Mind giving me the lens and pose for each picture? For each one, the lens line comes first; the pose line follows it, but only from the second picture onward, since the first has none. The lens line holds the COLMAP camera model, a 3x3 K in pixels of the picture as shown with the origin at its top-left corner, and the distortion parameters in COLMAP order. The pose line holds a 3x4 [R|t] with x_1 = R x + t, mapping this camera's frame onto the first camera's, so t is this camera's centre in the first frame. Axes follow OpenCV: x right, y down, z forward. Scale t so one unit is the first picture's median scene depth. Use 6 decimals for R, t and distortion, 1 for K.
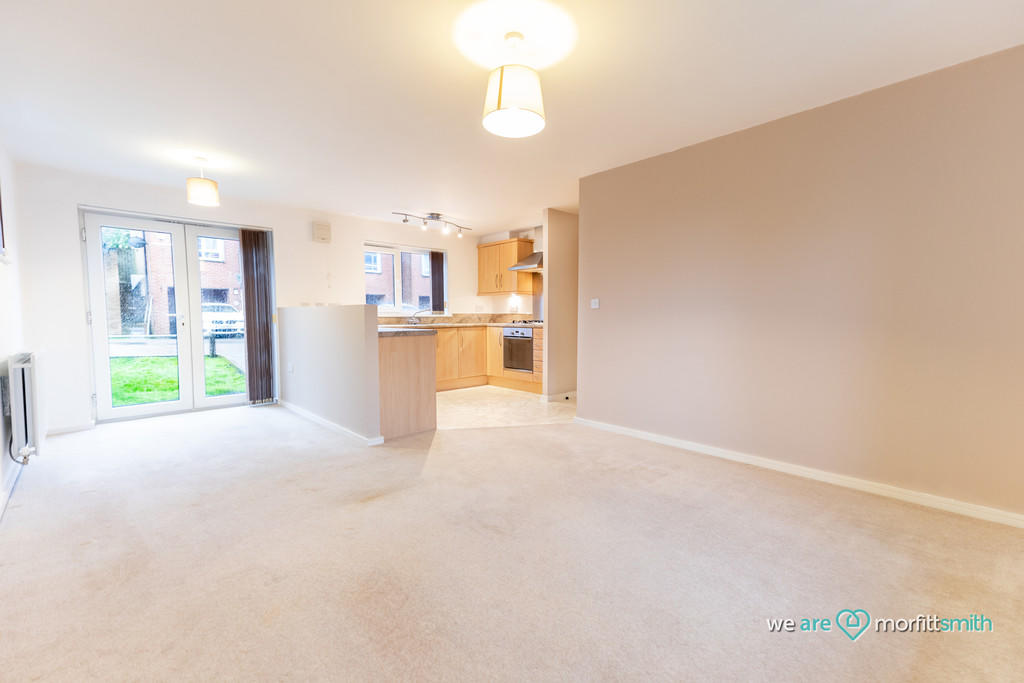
lens RADIAL K [[441.8, 0, 515.7], [0, 441.8, 345.4], [0, 0, 1]] dist [0.038210, -0.000106]
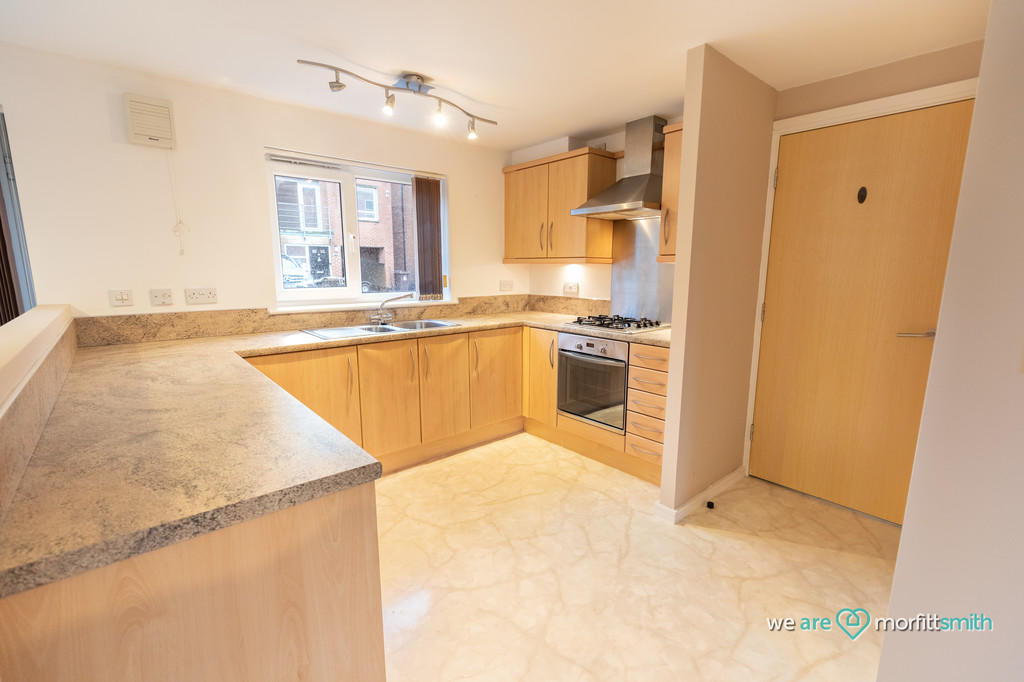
lens RADIAL K [[441.8, 0, 504.8], [0, 441.8, 337.6], [0, 0, 1]] dist [0.038210, -0.000106]
pose [[0.998812, 0.010044, -0.047686, -0.062798], [-0.005465, 0.995443, 0.095197, -0.078721], [0.048425, -0.094824, 0.994316, 0.482167]]
